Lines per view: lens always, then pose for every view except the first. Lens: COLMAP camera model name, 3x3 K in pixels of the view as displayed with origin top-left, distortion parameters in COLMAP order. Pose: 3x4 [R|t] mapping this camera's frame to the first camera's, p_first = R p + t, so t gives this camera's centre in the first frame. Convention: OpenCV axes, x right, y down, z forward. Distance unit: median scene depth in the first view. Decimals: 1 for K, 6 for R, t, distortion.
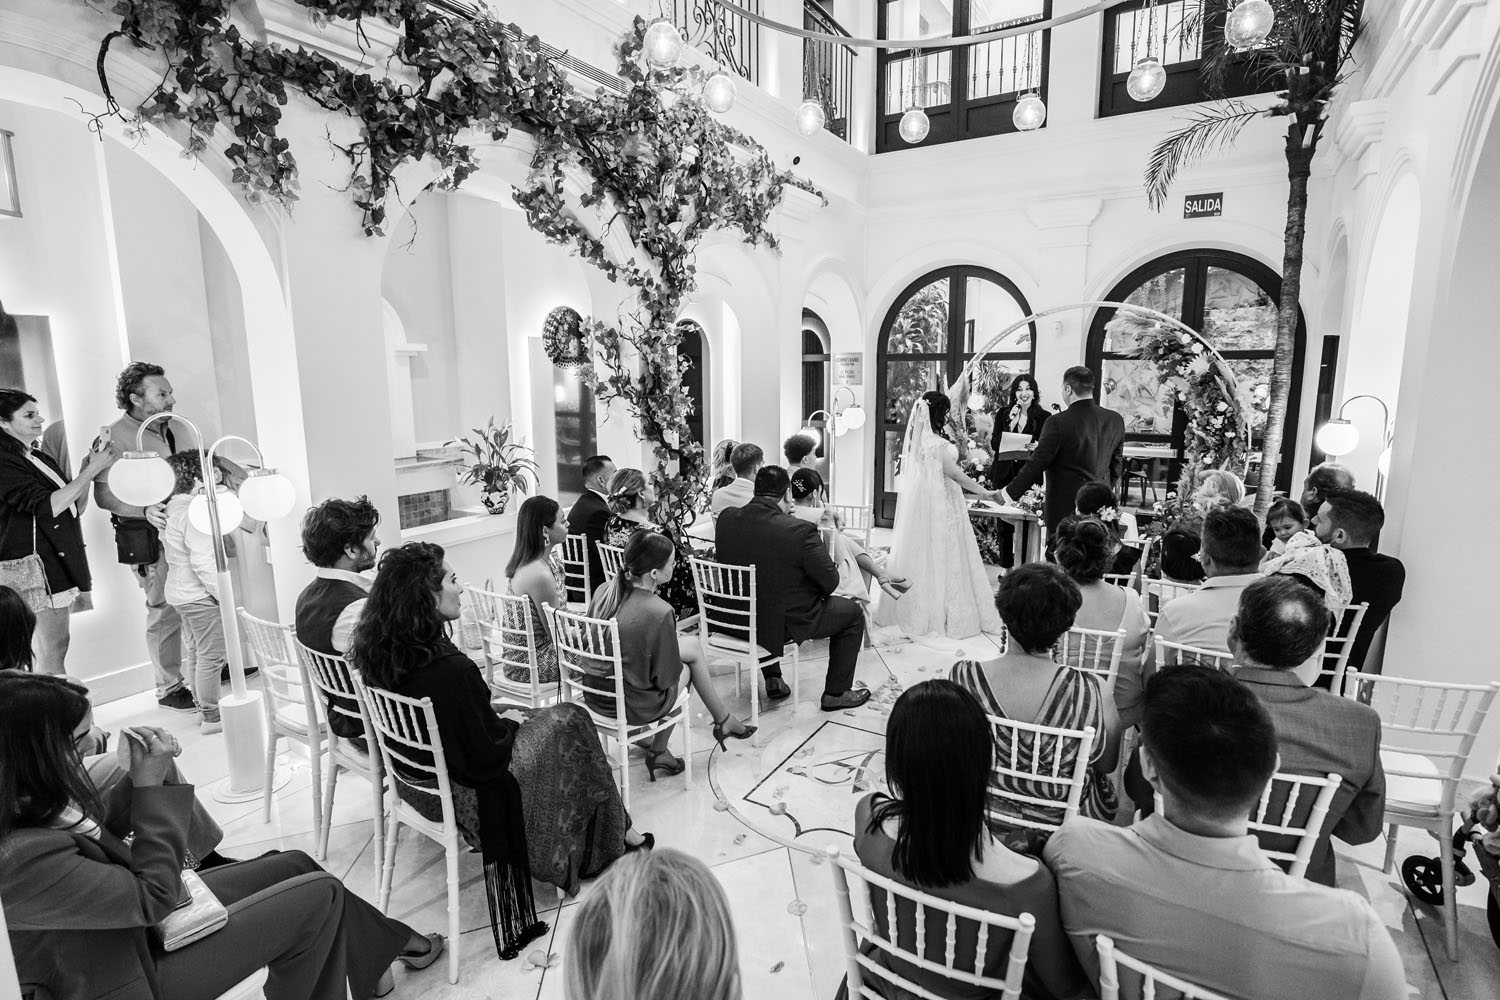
lens RADIAL K [[723.2, 0, 750.0], [0, 723.2, 500.0], [0, 0, 1]] dist [0.000214, 0.000077]
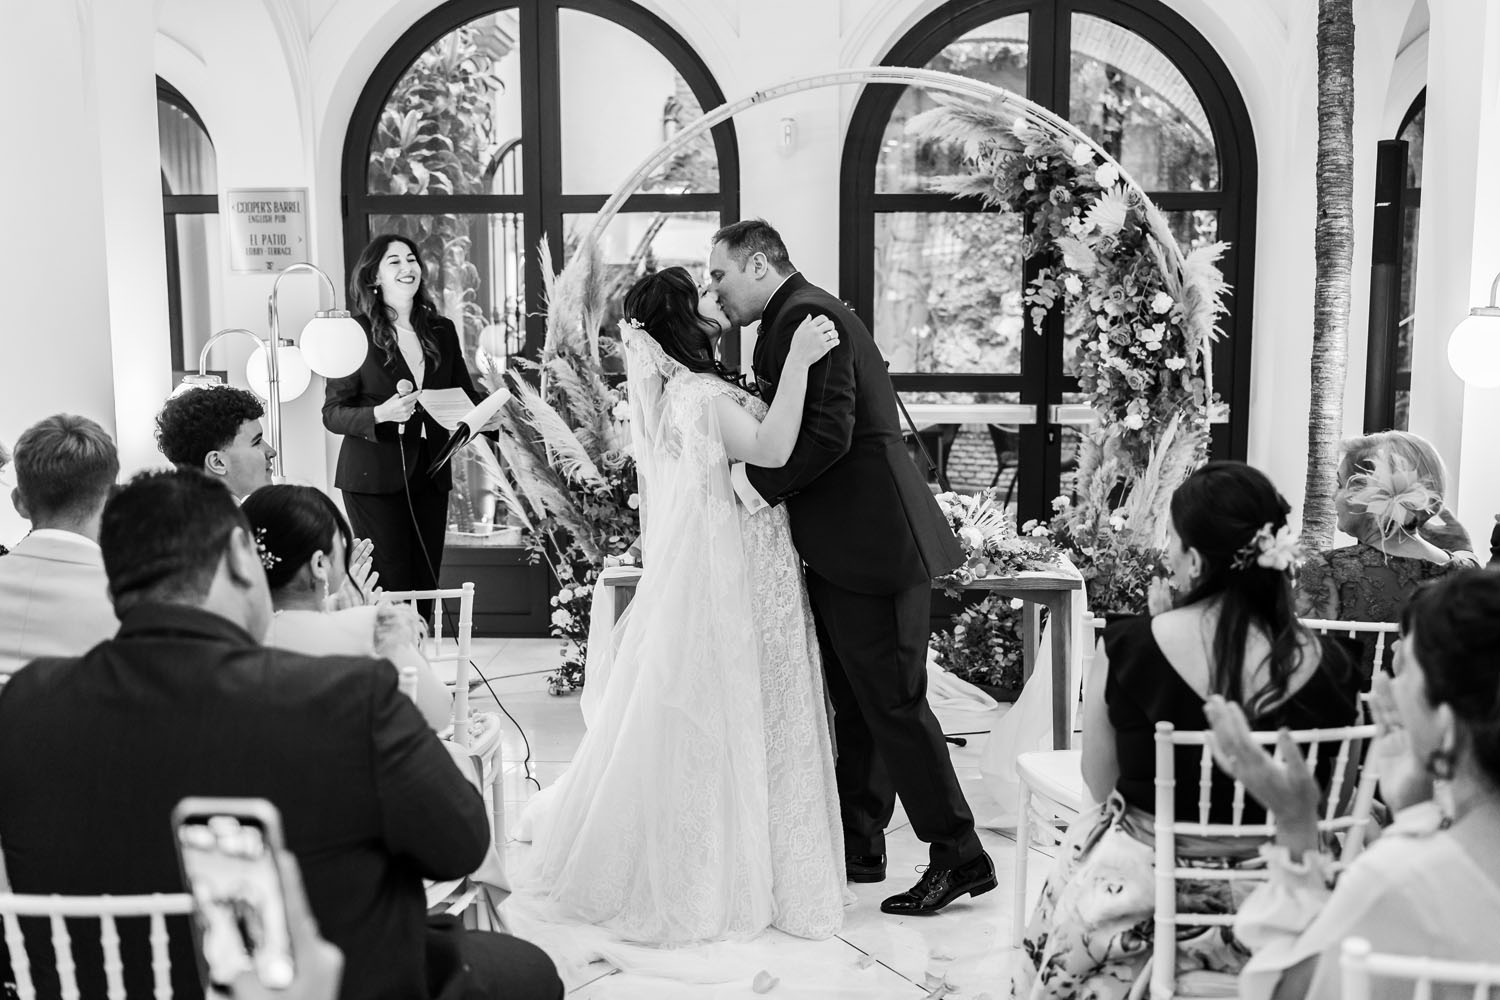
lens RADIAL K [[1512.1, 0, 750.0], [0, 1512.1, 500.0], [0, 0, 1]] dist [0.001741, -0.017664]
pose [[0.878100, -0.064352, 0.474131, -0.040944], [0.082849, 0.996396, -0.018201, -0.007849], [-0.471251, 0.055264, 0.880266, 0.273968]]
